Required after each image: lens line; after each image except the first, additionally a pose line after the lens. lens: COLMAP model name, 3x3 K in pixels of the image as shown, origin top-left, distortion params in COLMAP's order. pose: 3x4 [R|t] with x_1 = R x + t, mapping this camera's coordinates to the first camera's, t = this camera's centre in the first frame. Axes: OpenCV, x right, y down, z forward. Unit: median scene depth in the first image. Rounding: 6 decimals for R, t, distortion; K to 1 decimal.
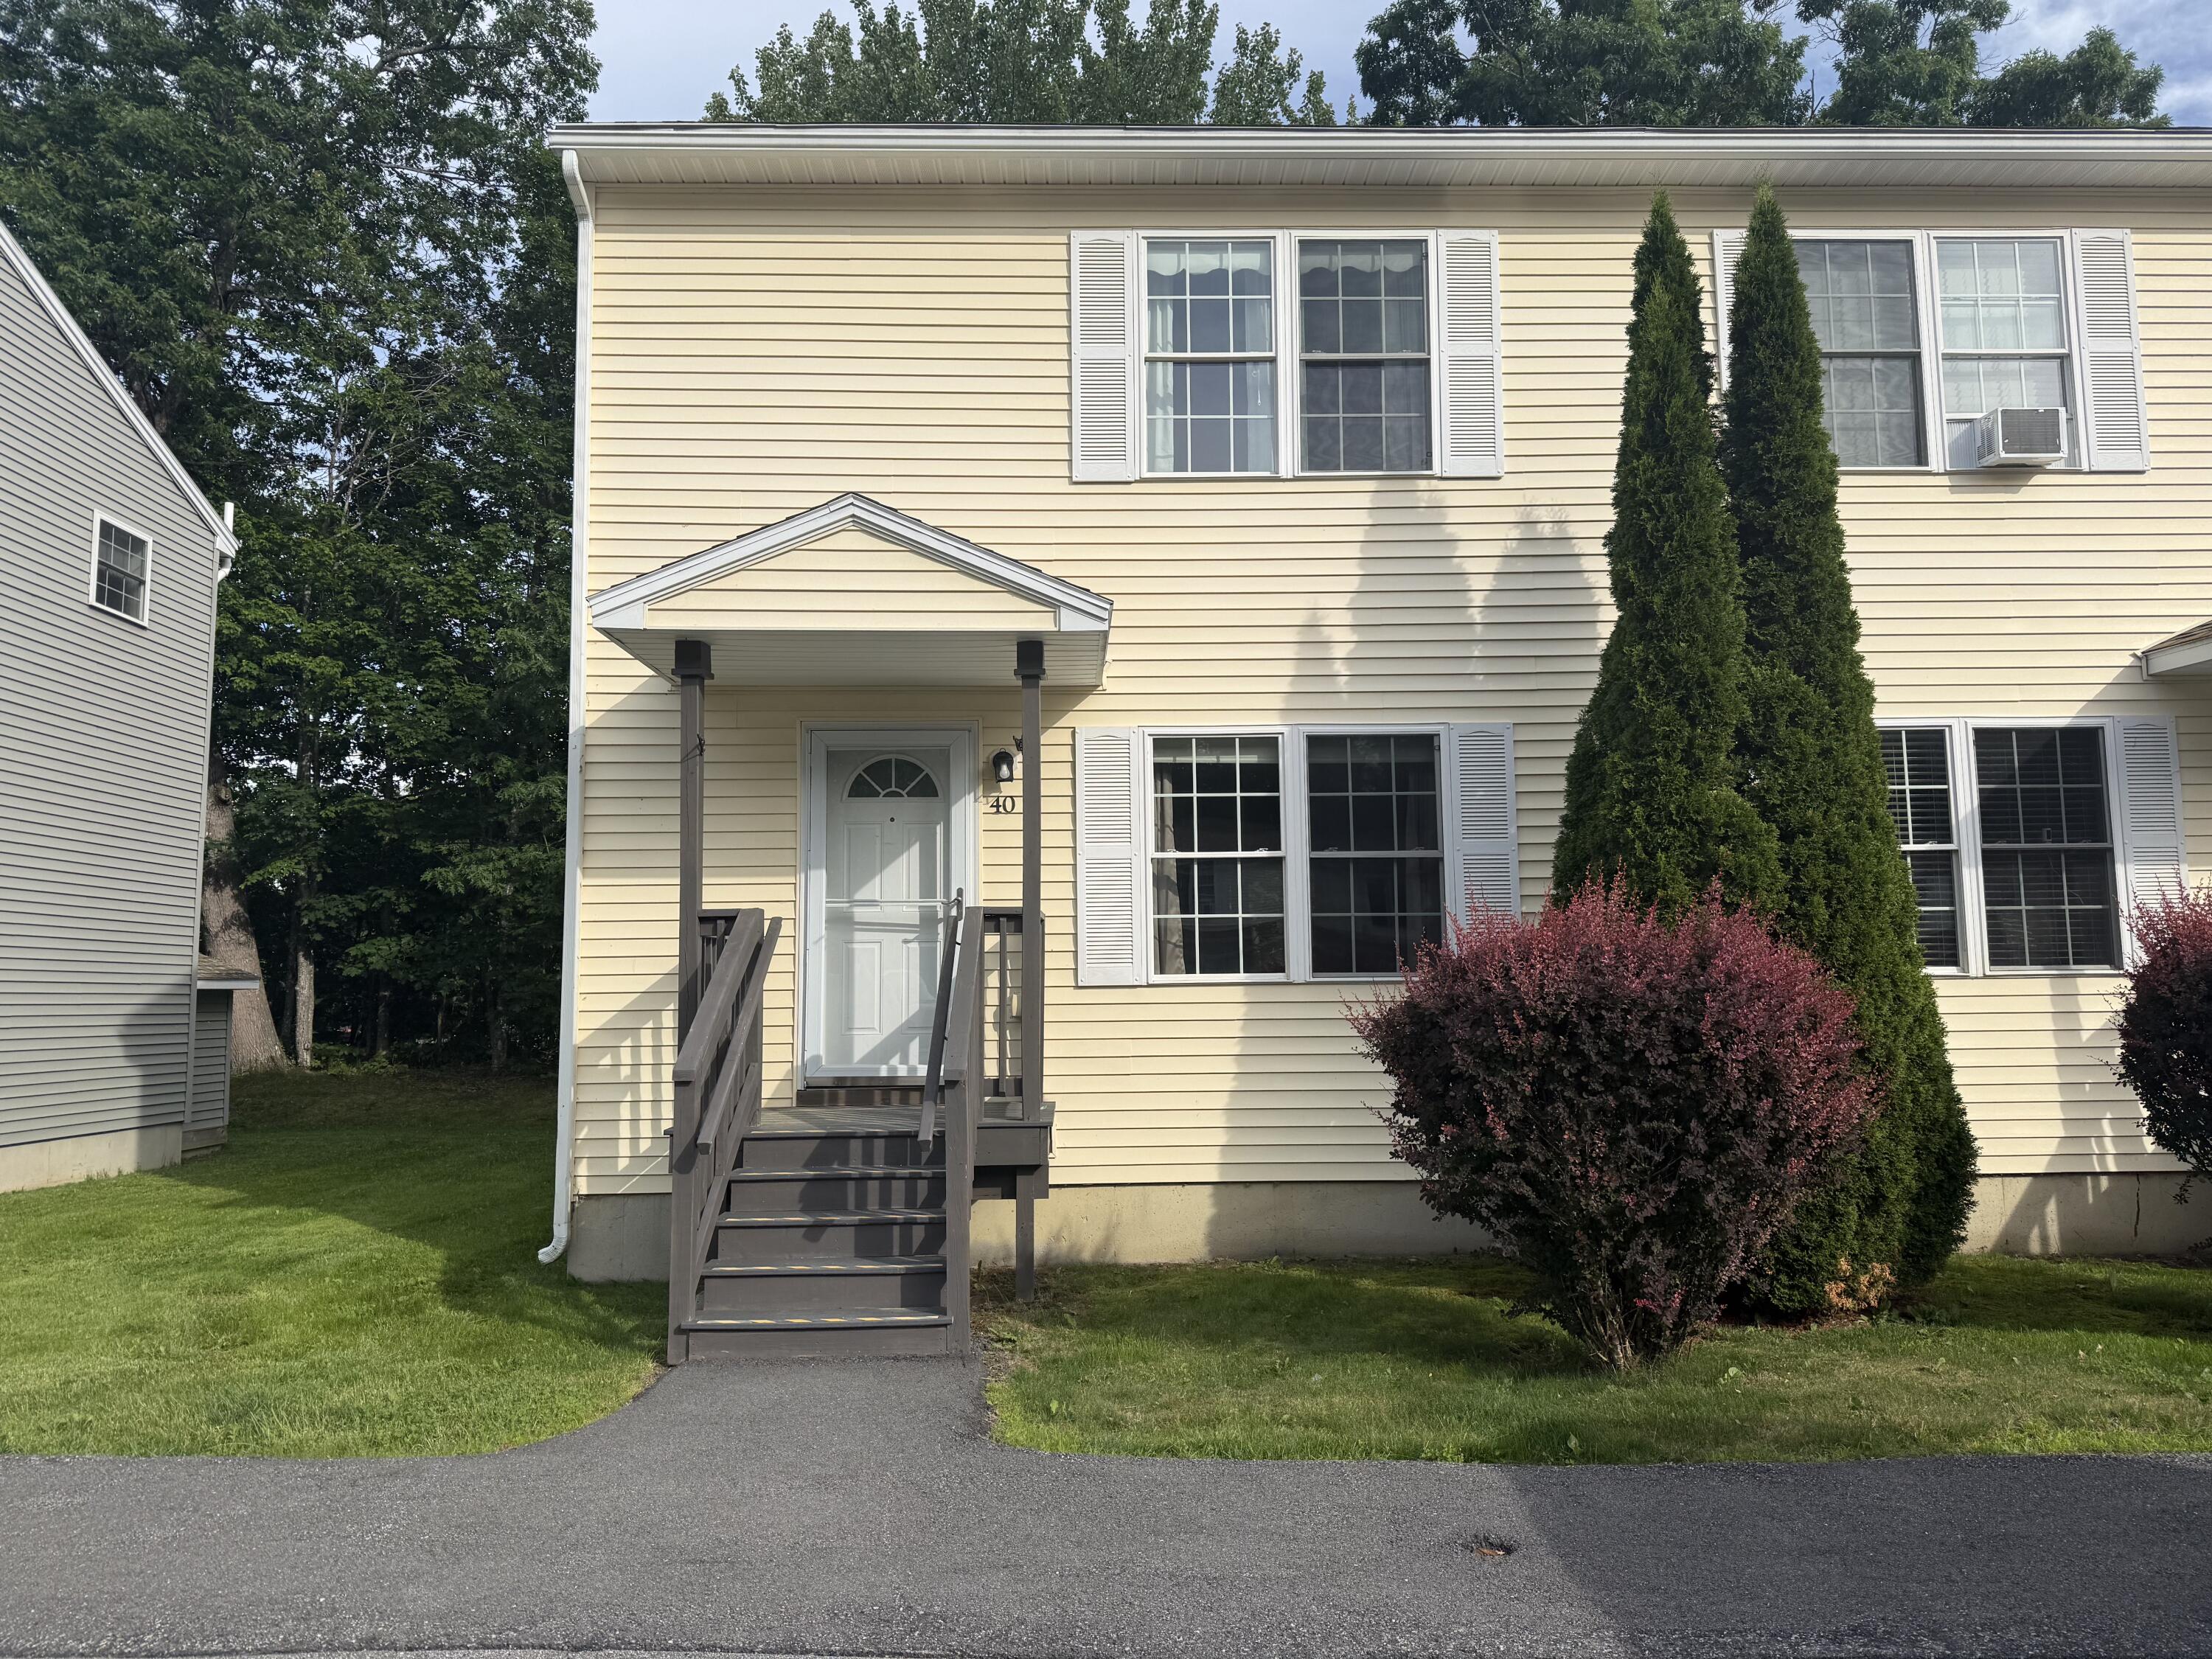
lens RADIAL K [[1549.0, 0, 1110.0], [0, 1549.0, 835.6], [0, 0, 1]] dist [0.110925, -0.168195]
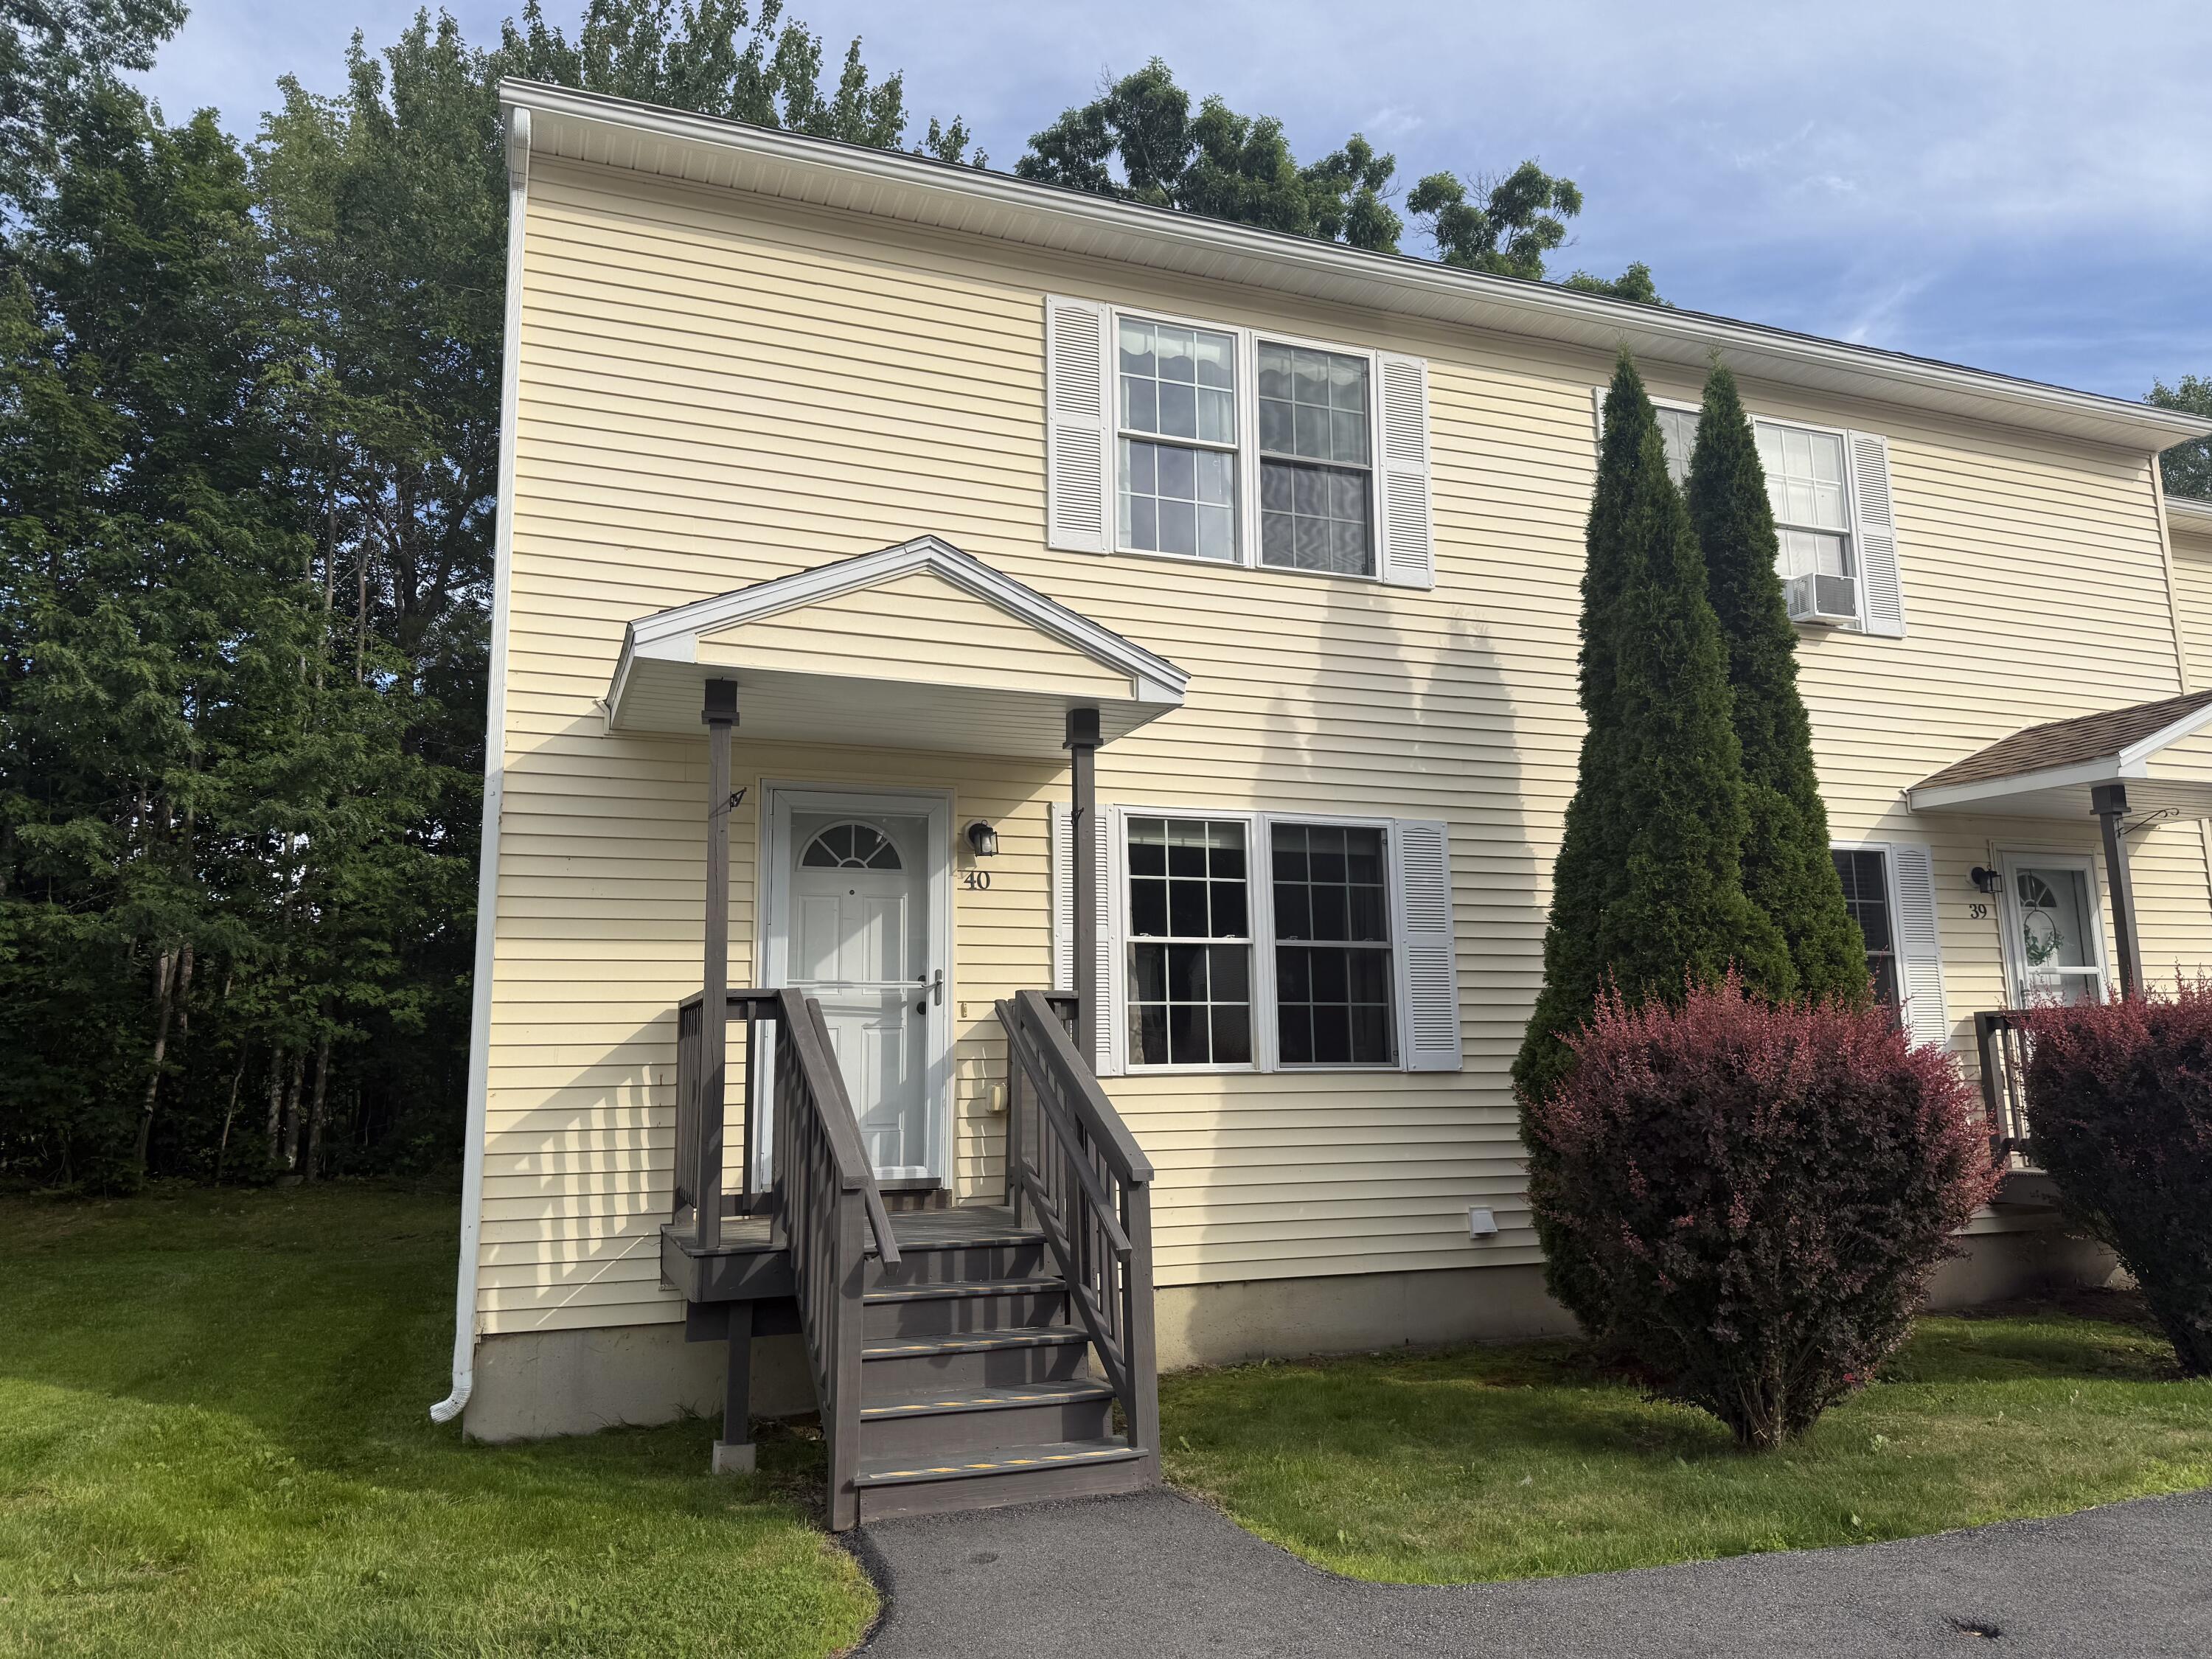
lens RADIAL K [[1548.4, 0, 1115.5], [0, 1548.4, 826.9], [0, 0, 1]] dist [0.120653, -0.168684]
pose [[0.941762, 0.050070, 0.332532, -0.303269], [-0.029016, 0.997264, -0.067983, 0.008911], [-0.335026, 0.054375, 0.940639, 0.093943]]
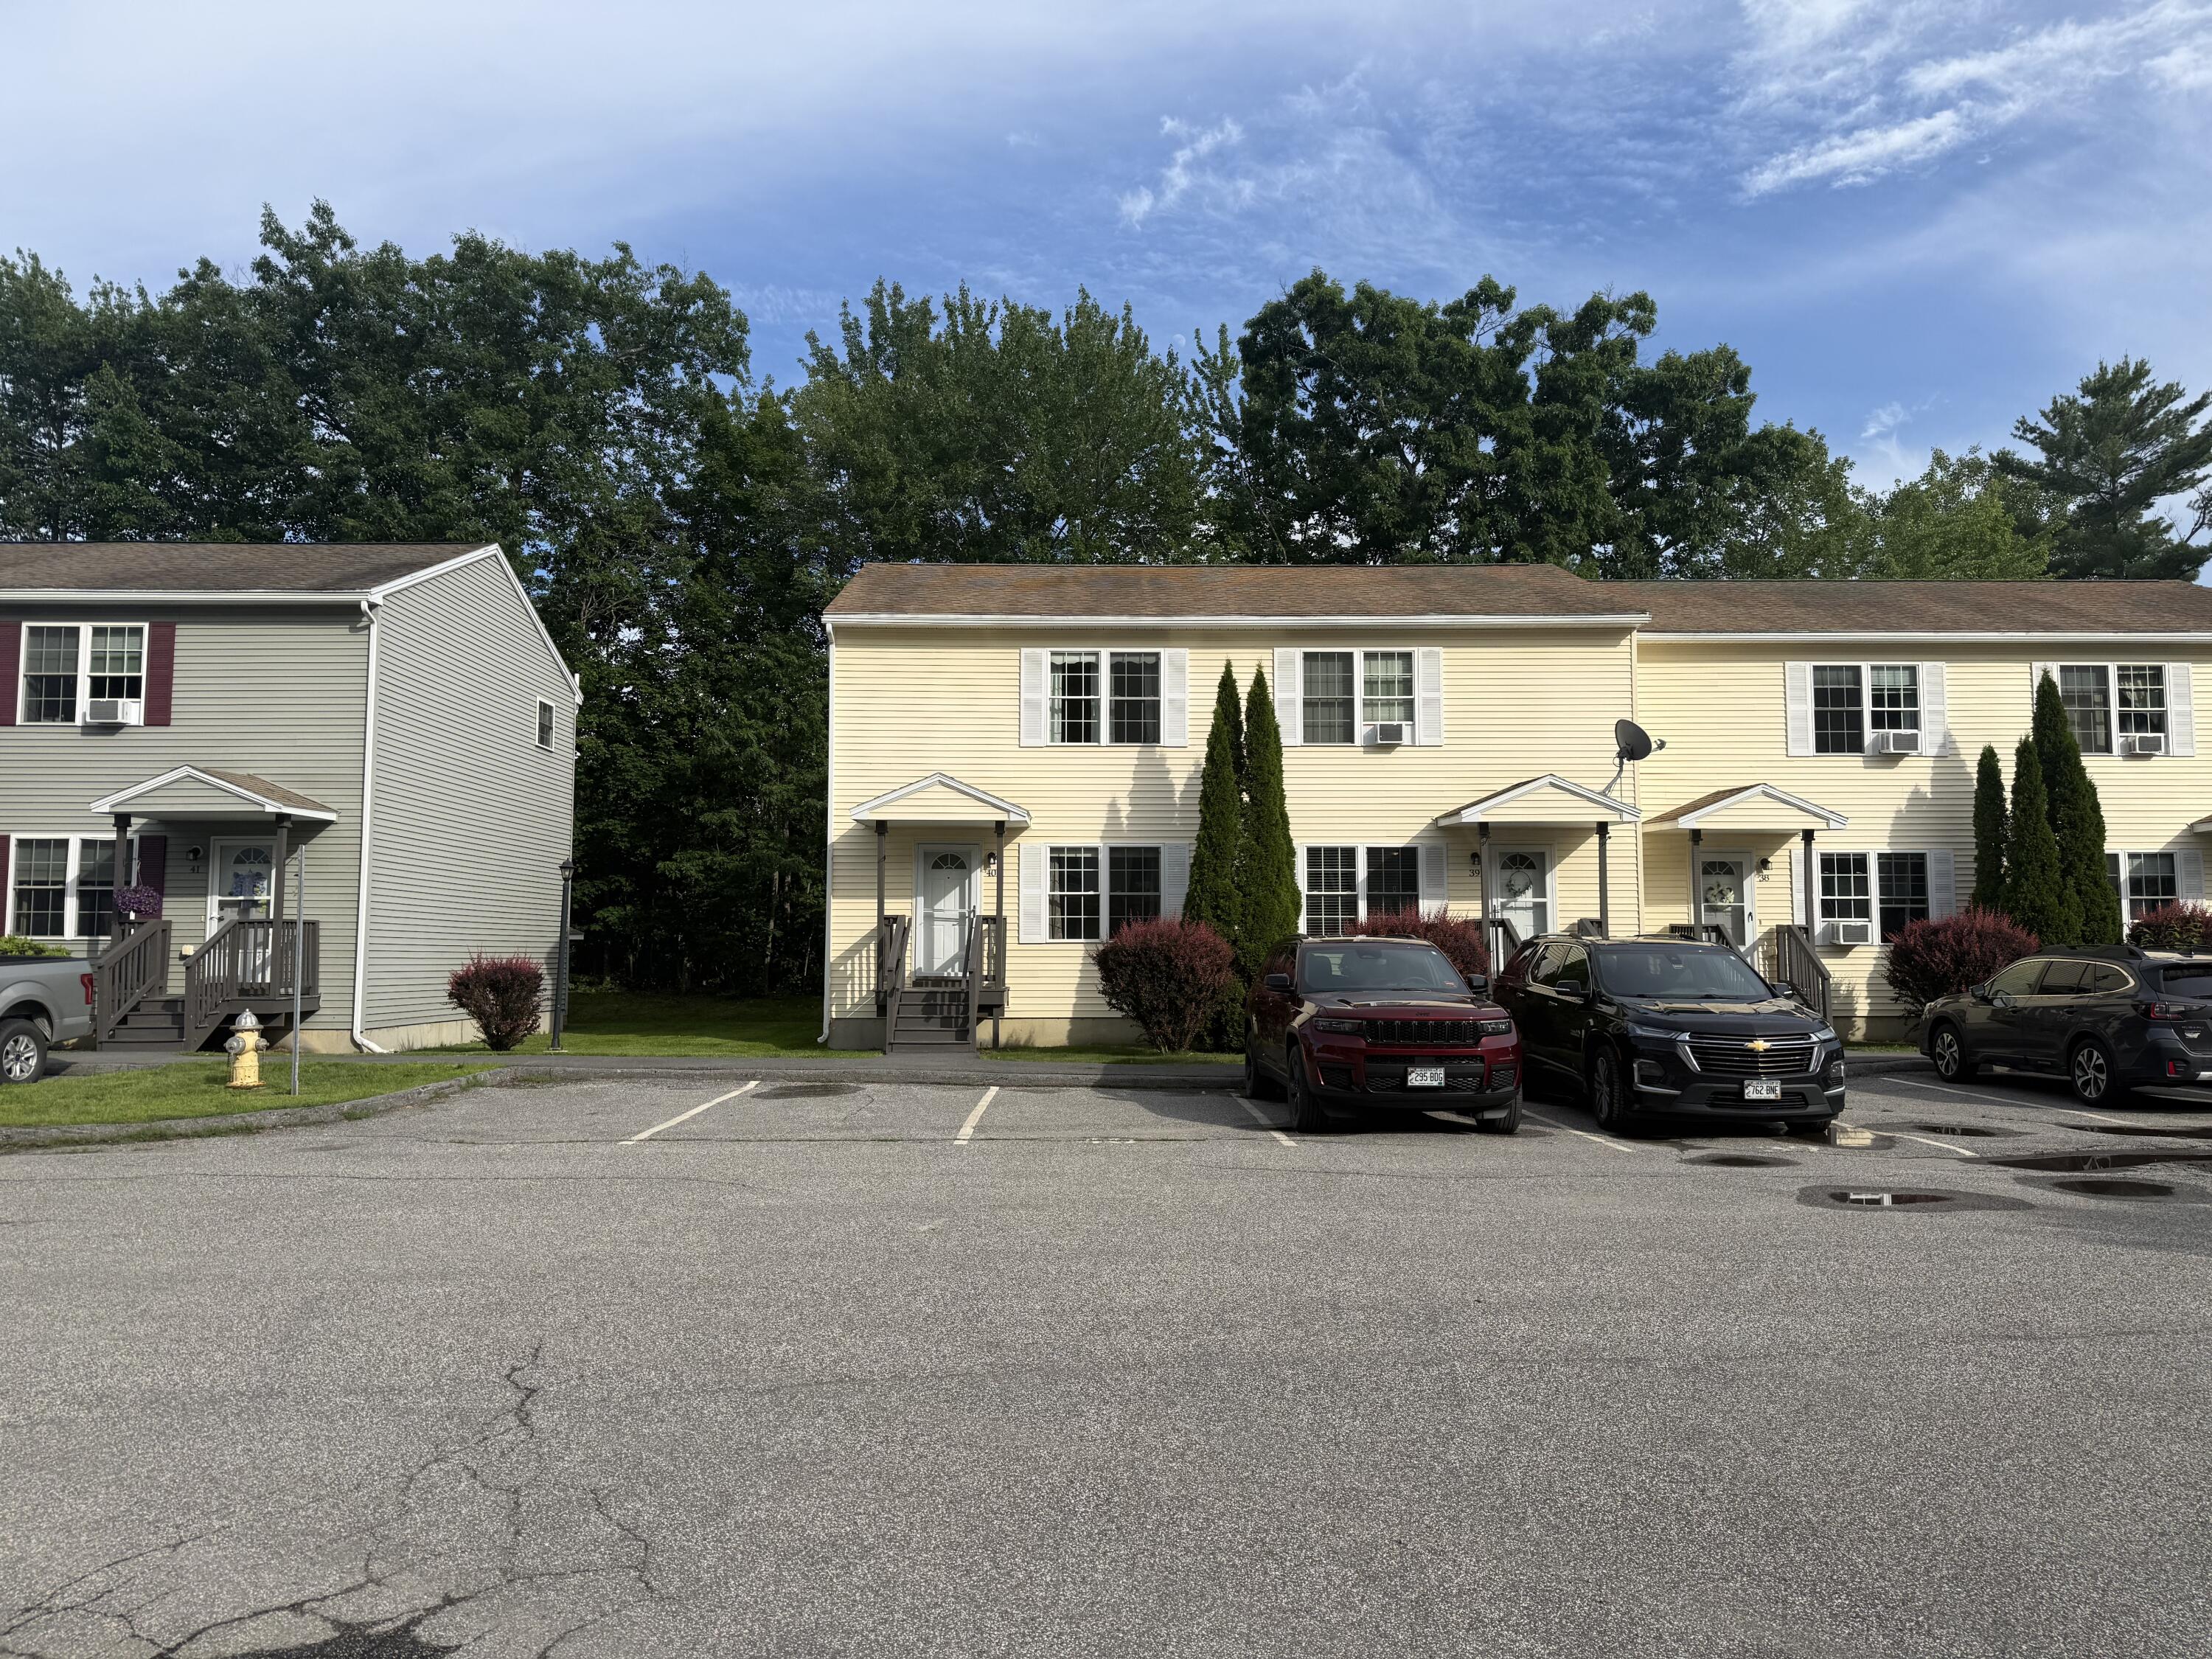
lens RADIAL K [[1548.4, 0, 1115.5], [0, 1548.4, 826.9], [0, 0, 1]] dist [0.120653, -0.168684]
pose [[0.999909, 0.011175, -0.007590, 0.158466], [-0.011006, 0.999699, 0.021929, -0.156937], [0.007833, -0.021844, 0.999731, -1.600082]]
